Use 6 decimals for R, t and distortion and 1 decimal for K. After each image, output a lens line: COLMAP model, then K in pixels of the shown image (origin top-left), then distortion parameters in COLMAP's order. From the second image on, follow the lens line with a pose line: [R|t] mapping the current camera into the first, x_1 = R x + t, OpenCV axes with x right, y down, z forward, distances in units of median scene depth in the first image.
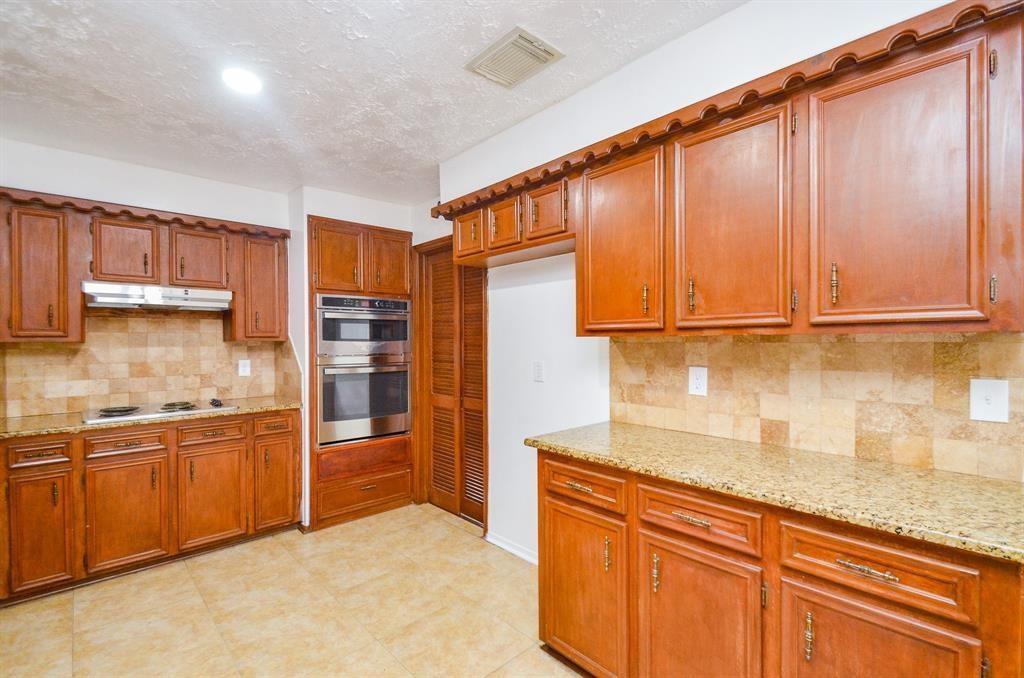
lens RADIAL K [[456.6, 0, 512.0], [0, 456.6, 339.0], [0, 0, 1]] dist [-0.002913, -0.000942]
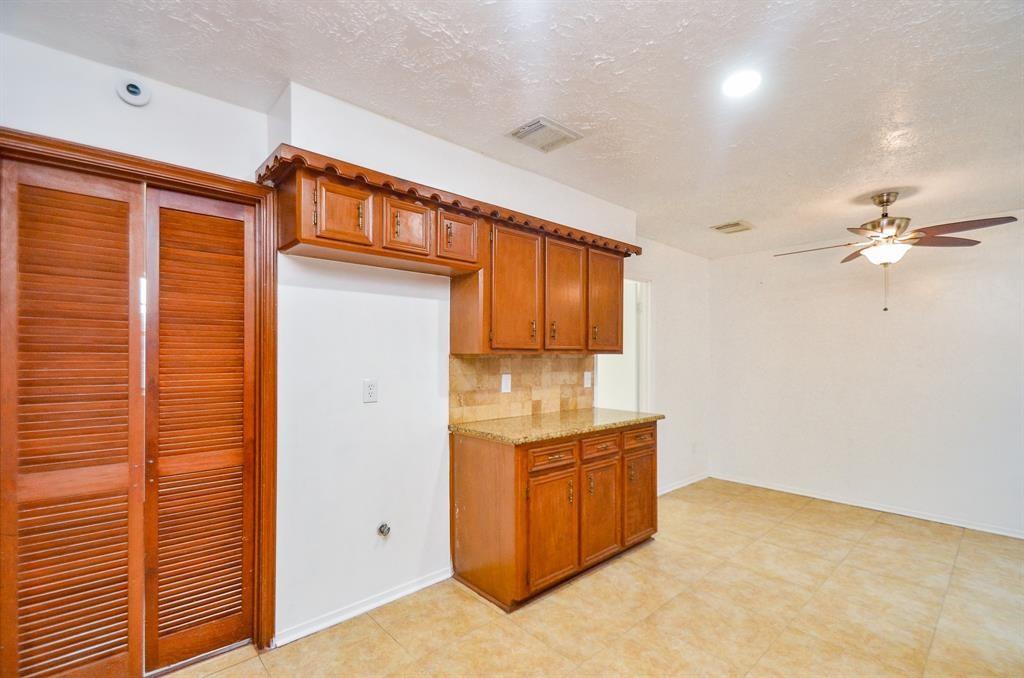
lens RADIAL K [[446.7, 0, 513.0], [0, 446.7, 352.8], [0, 0, 1]] dist [0.000416, 0.000004]
pose [[0.011523, 0.012039, 0.999861, -0.488965], [-0.005718, 0.999912, -0.011974, 0.002925], [-0.999917, -0.005579, 0.011591, 0.426559]]
